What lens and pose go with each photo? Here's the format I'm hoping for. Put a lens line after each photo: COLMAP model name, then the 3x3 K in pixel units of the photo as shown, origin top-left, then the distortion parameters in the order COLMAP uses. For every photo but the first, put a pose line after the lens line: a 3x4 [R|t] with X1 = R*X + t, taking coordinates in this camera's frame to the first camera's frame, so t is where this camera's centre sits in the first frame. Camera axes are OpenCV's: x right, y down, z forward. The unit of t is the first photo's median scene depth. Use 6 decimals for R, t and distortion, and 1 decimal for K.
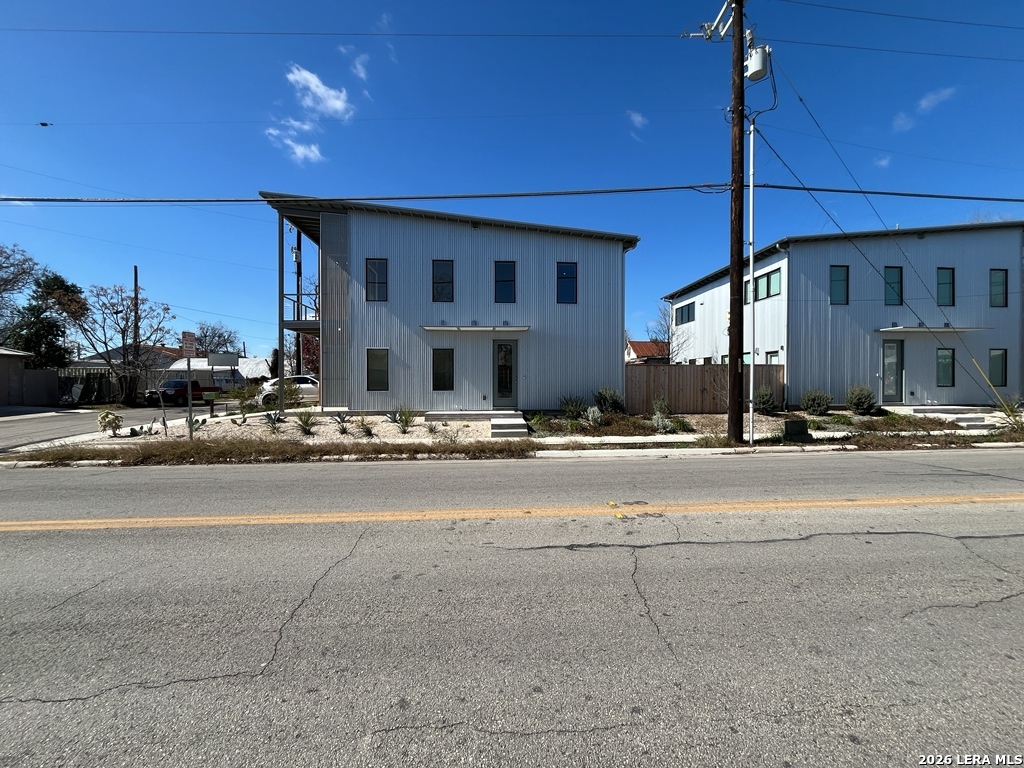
lens RADIAL K [[412.6, 0, 515.4], [0, 412.6, 386.0], [0, 0, 1]] dist [-0.002590, 0.000029]
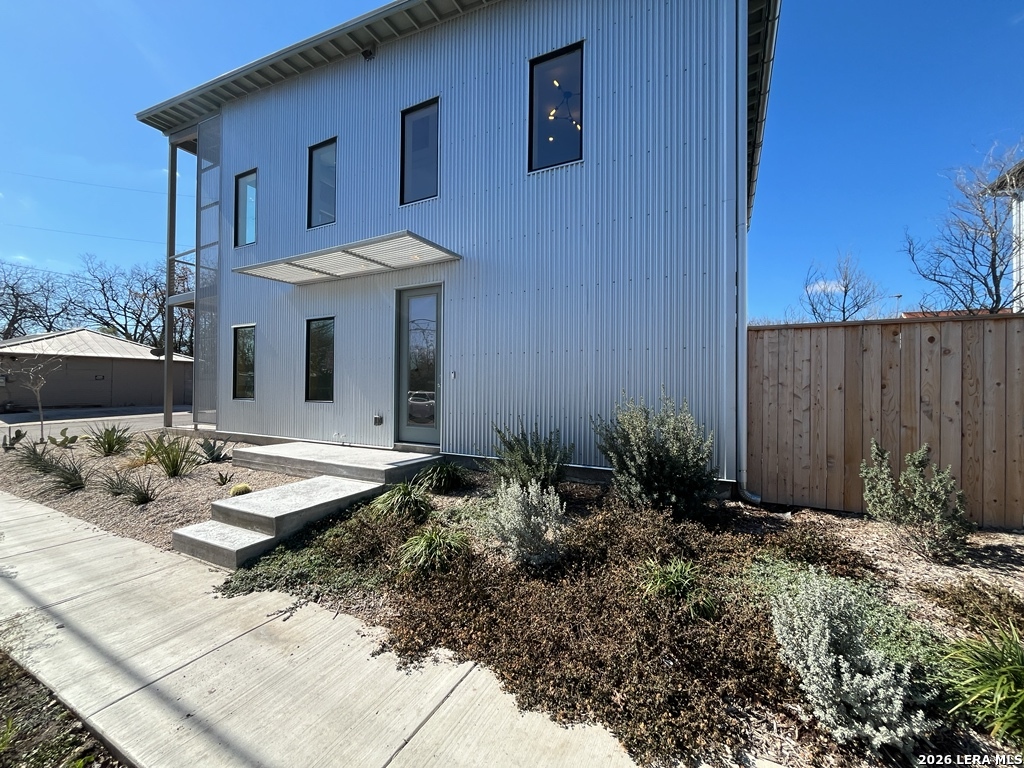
lens RADIAL K [[412.6, 0, 518.1], [0, 412.6, 383.1], [0, 0, 1]] dist [-0.002590, 0.000029]
pose [[0.857716, 0.001922, -0.514121, 0.313983], [-0.013104, 0.999750, -0.018126, -0.006462], [0.513957, 0.022284, 0.857526, 0.762457]]
